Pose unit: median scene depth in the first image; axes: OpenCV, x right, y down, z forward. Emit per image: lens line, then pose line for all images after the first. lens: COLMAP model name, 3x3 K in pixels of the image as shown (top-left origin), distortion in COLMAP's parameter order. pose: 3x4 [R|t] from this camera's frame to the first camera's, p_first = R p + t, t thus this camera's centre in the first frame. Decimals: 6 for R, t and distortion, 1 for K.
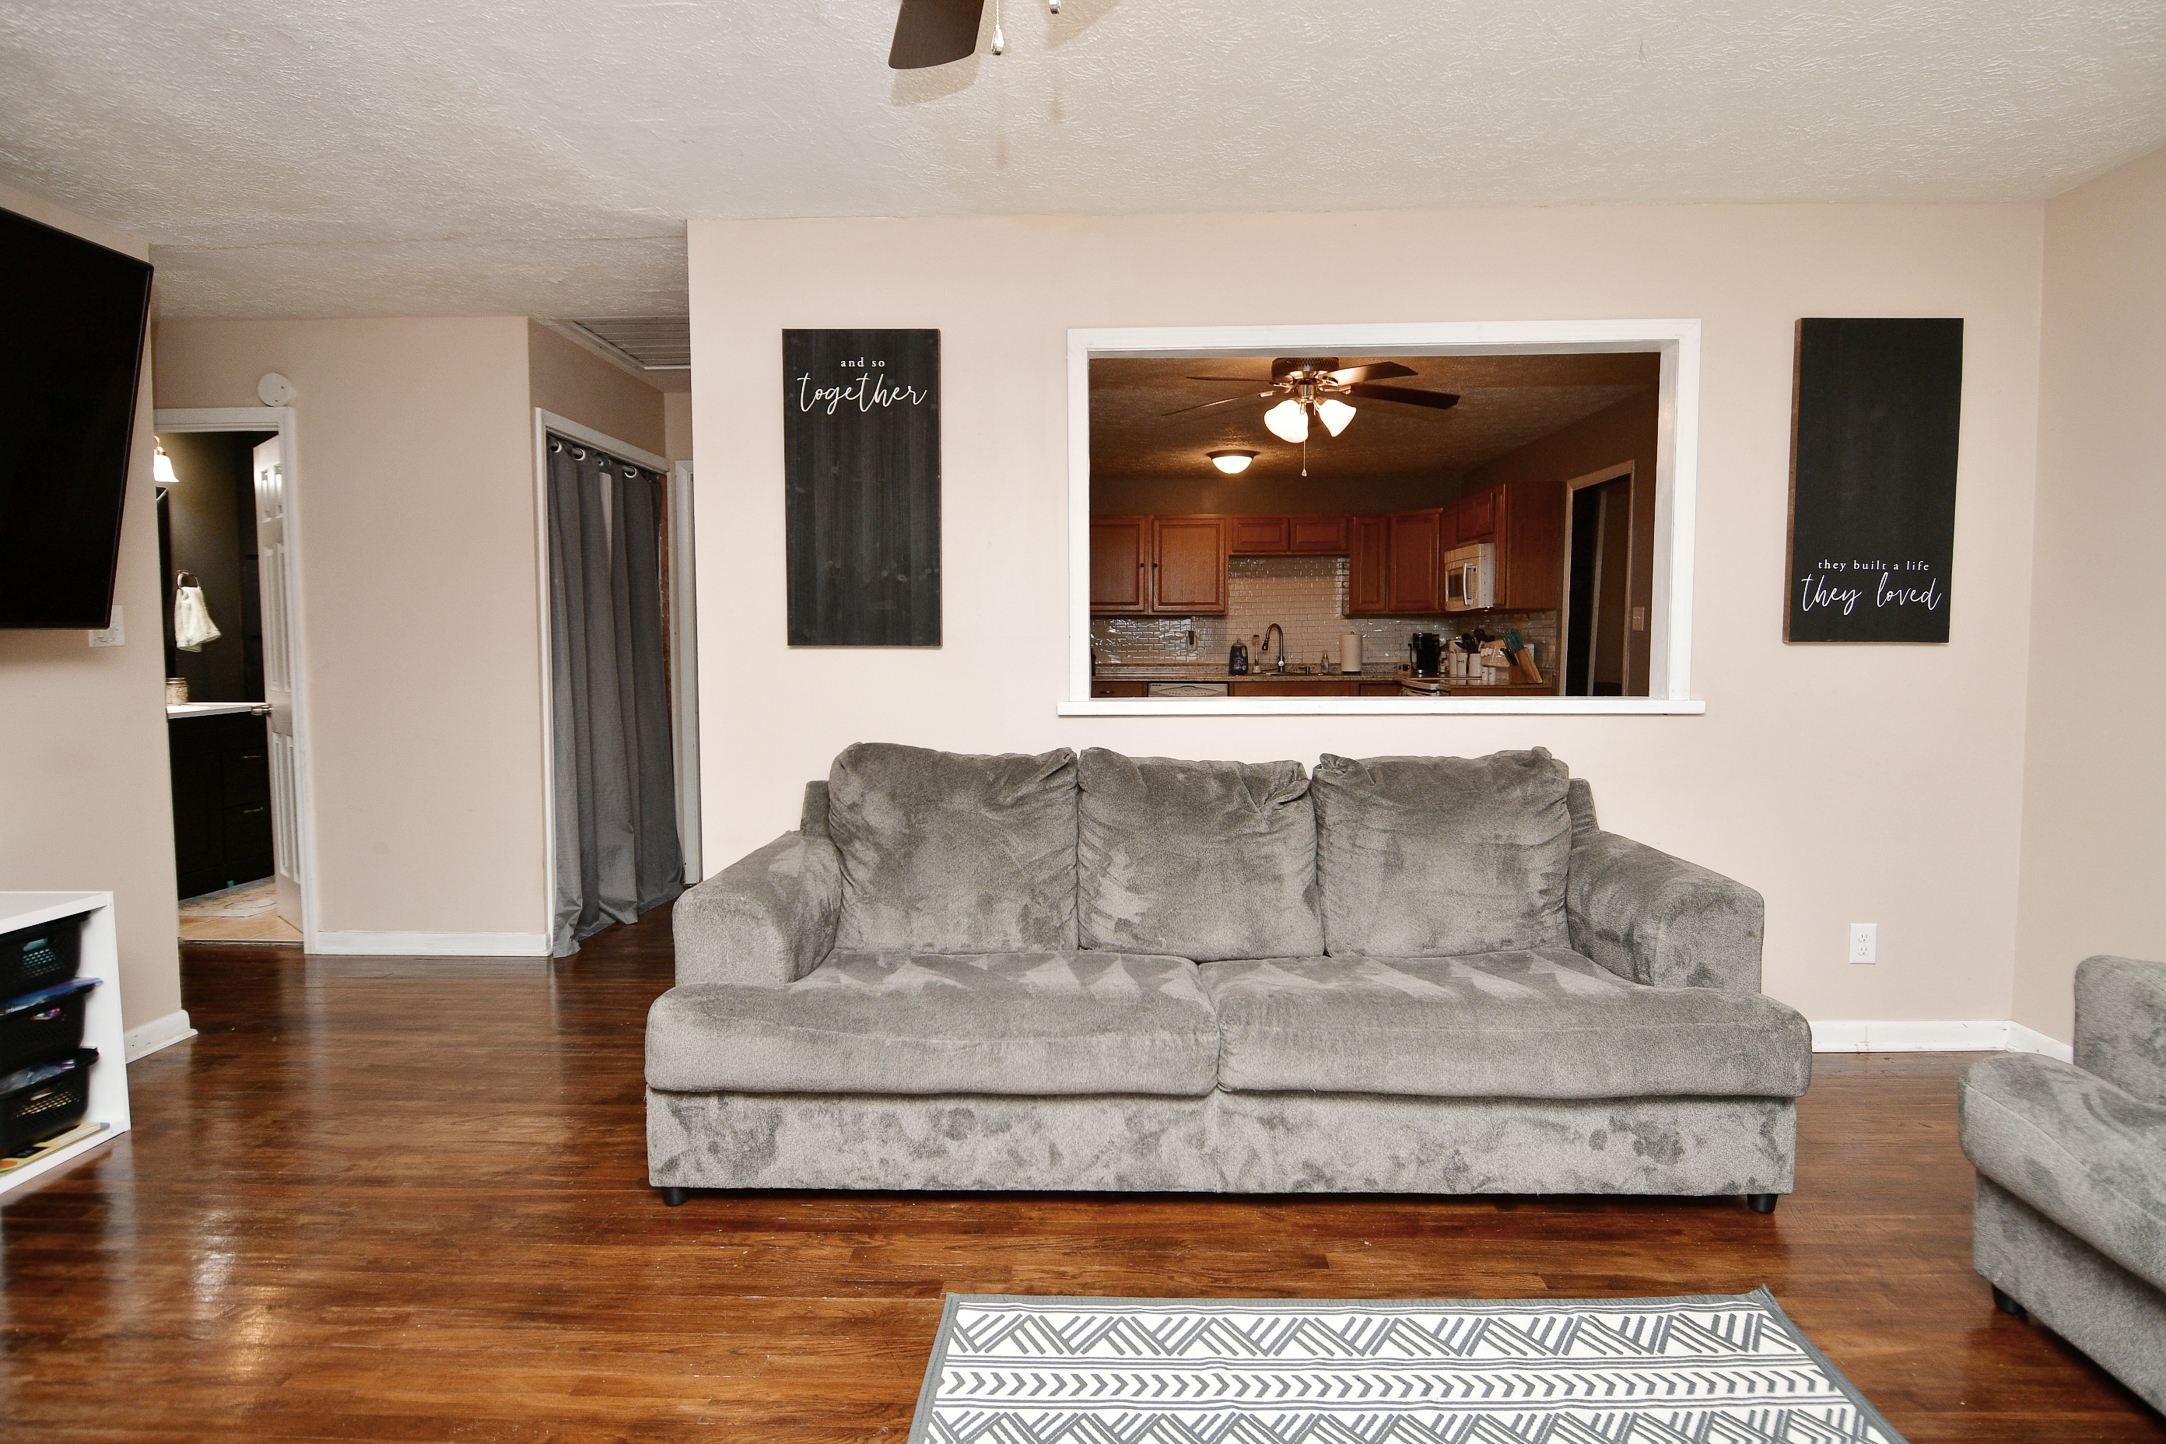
lens RADIAL K [[1143.0, 0, 1092.7], [0, 1143.0, 700.8], [0, 0, 1]] dist [0.016791, -0.030055]
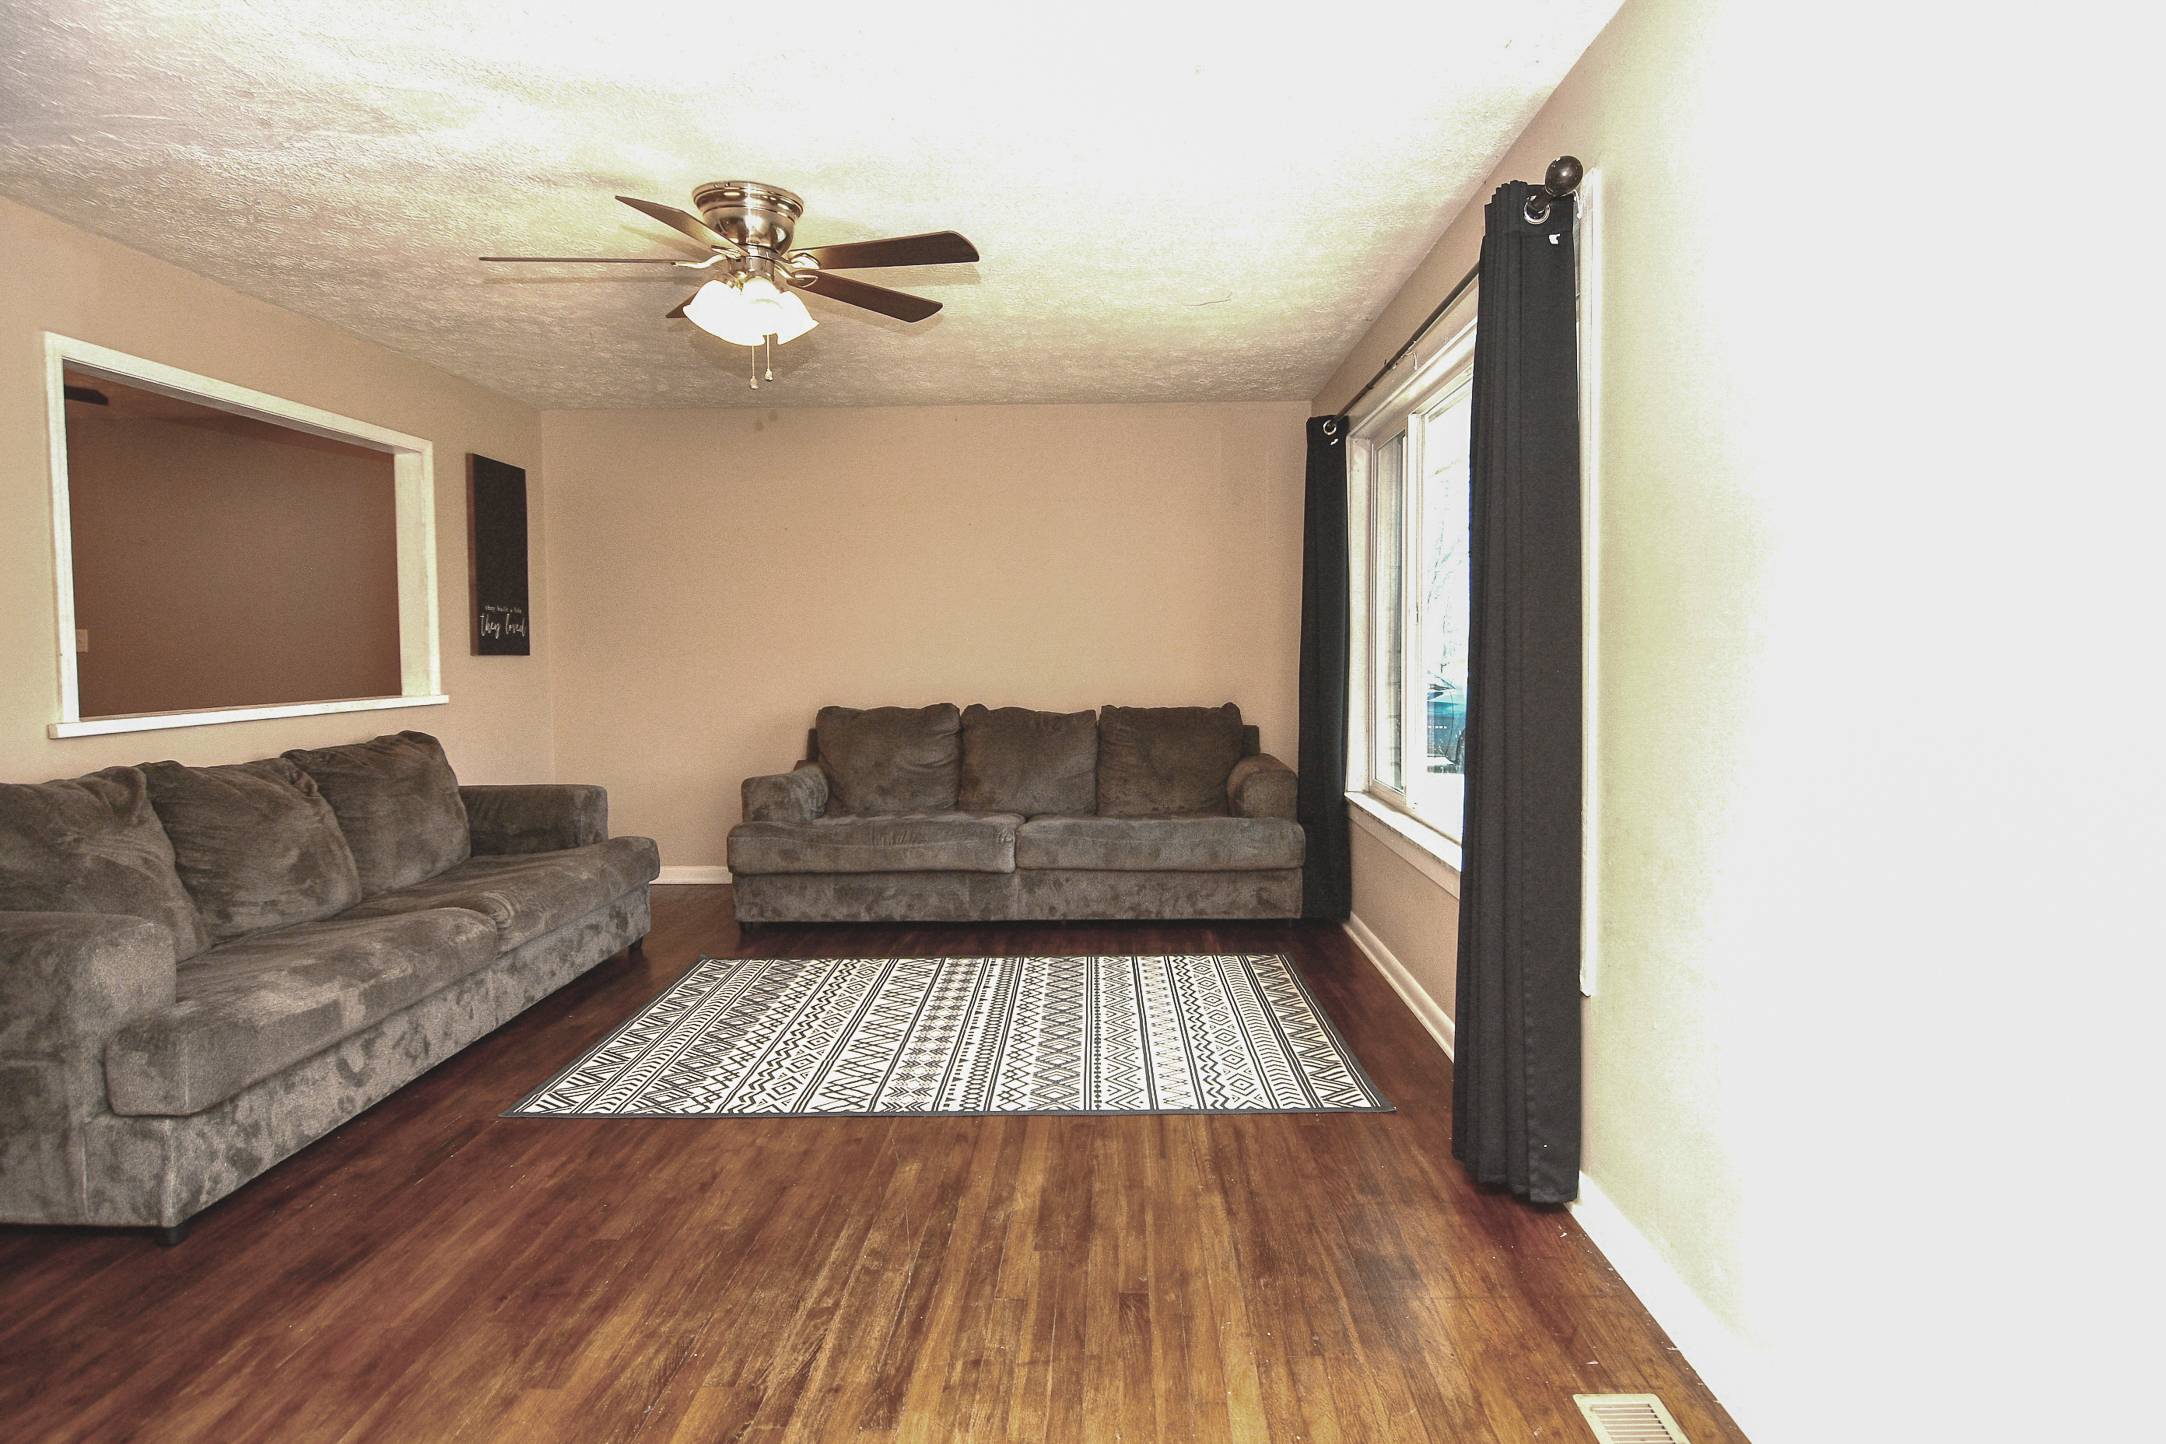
lens RADIAL K [[1147.3, 0, 1088.1], [0, 1147.3, 700.0], [0, 0, 1]] dist [0.024729, -0.032866]
pose [[-0.003933, -0.044375, 0.999007, -1.014068], [0.071239, 0.996464, 0.044542, -0.000666], [-0.997452, 0.071343, -0.000758, 0.164177]]
